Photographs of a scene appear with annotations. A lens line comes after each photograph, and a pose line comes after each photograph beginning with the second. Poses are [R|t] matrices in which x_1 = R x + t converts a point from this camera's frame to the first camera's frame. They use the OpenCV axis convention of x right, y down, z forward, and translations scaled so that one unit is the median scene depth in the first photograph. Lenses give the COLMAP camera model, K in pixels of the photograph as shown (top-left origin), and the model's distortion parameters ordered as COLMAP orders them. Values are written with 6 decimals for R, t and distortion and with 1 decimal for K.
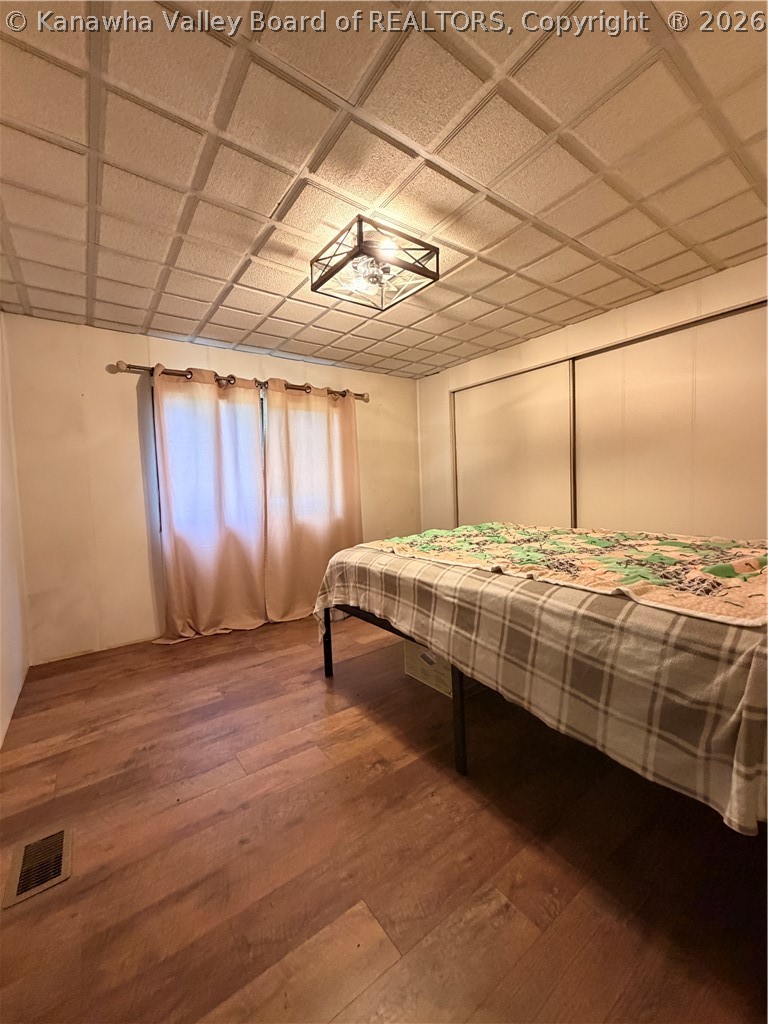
lens RADIAL K [[409.3, 0, 384.2], [0, 409.3, 512.5], [0, 0, 1]] dist [-0.000151, 0.000026]
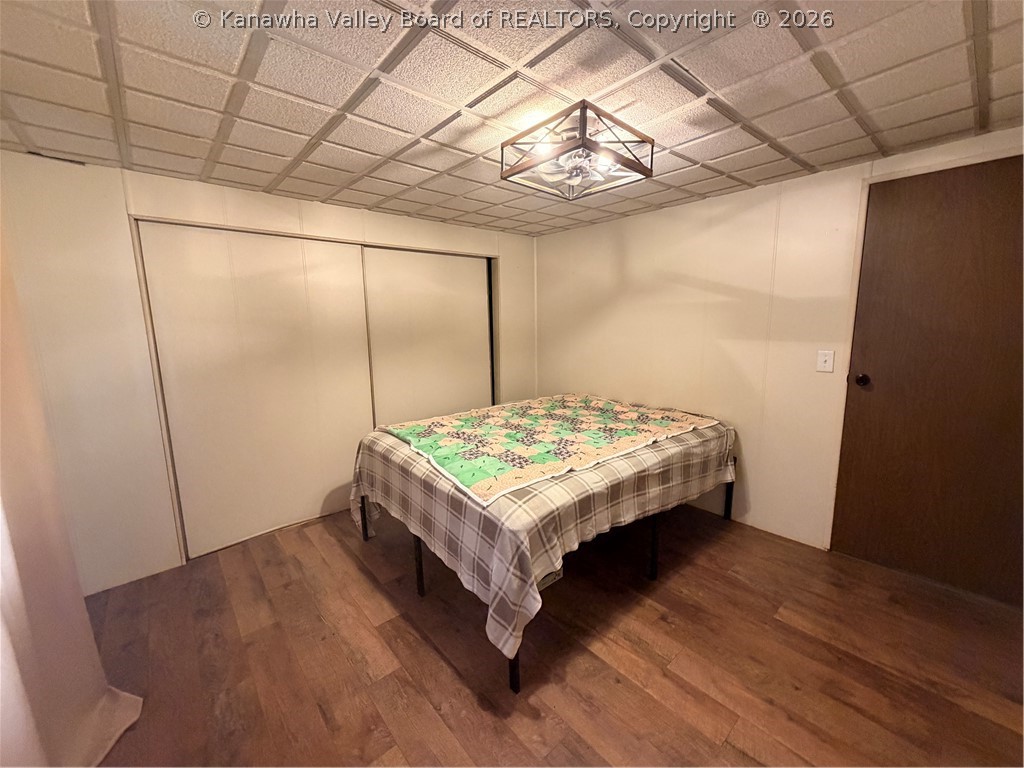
lens RADIAL K [[409.3, 0, 511.9], [0, 409.3, 385.6], [0, 0, 1]] dist [-0.000151, 0.000026]
pose [[-0.091818, -0.125733, 0.987806, -1.110665], [0.072630, 0.988509, 0.132573, -0.297377], [-0.993124, 0.083917, -0.081631, 1.499160]]
